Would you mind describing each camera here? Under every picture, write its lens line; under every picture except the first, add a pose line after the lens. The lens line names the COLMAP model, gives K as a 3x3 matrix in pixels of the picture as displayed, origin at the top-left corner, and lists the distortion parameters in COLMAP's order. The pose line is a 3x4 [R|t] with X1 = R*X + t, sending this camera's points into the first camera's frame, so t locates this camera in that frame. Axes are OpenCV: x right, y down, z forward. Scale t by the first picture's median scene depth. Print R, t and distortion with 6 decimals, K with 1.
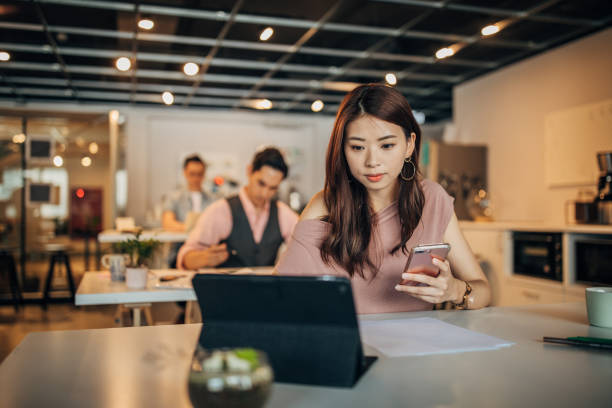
lens RADIAL K [[554.2, 0, 305.4], [0, 554.2, 204.2], [0, 0, 1]] dist [-0.022792, 0.000000]
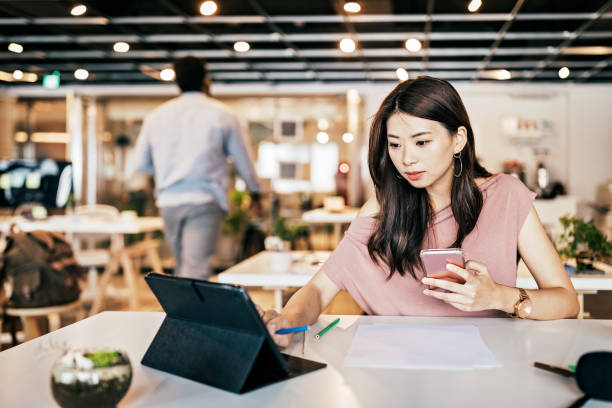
lens RADIAL K [[582.2, 0, 372.1], [0, 582.2, 179.5], [0, 0, 1]] dist [-0.028087, 0.000000]
pose [[0.940365, 0.001964, -0.340162, 0.104335], [-0.001222, 0.999996, 0.002396, -0.011439], [0.340166, -0.001837, 0.940364, 0.006816]]
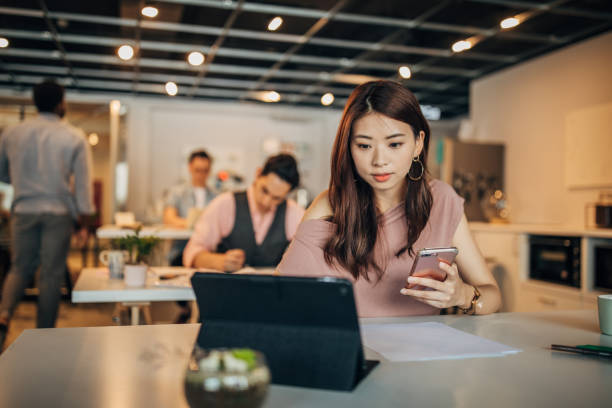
lens RADIAL K [[582.2, 0, 305.2], [0, 582.2, 204.3], [0, 0, 1]] dist [-0.028087, 0.000000]
pose [[0.999733, 0.018113, -0.014364, 0.001904], [-0.018046, 0.999826, 0.004759, -0.000759], [0.014448, -0.004499, 0.999886, -0.005542]]
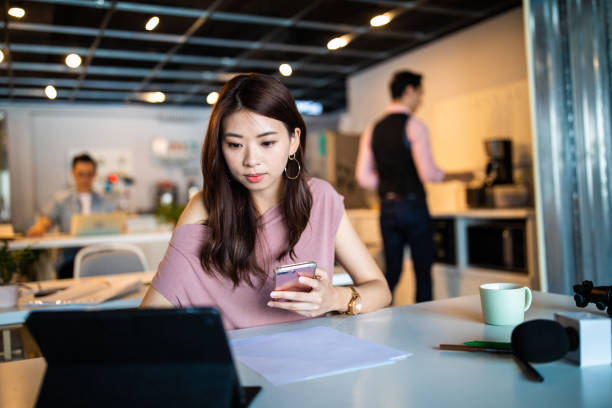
lens RADIAL K [[554.2, 0, 297.8], [0, 554.2, 195.2], [0, 0, 1]] dist [-0.022792, 0.000000]
pose [[0.986352, -0.042162, 0.159163, 0.012904], [0.042236, 0.999103, 0.002920, -0.005442], [-0.159144, 0.003842, 0.987248, 0.026319]]
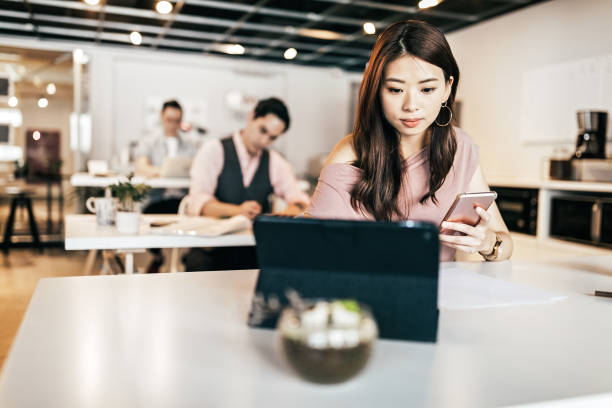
lens RADIAL K [[554.2, 0, 310.5], [0, 554.2, 195.1], [0, 0, 1]] dist [-0.022792, 0.000000]
pose [[0.996392, 0.024591, 0.081233, -0.033401], [-0.030334, 0.997069, 0.070233, 0.004055], [-0.079268, -0.072444, 0.994217, 0.016658]]
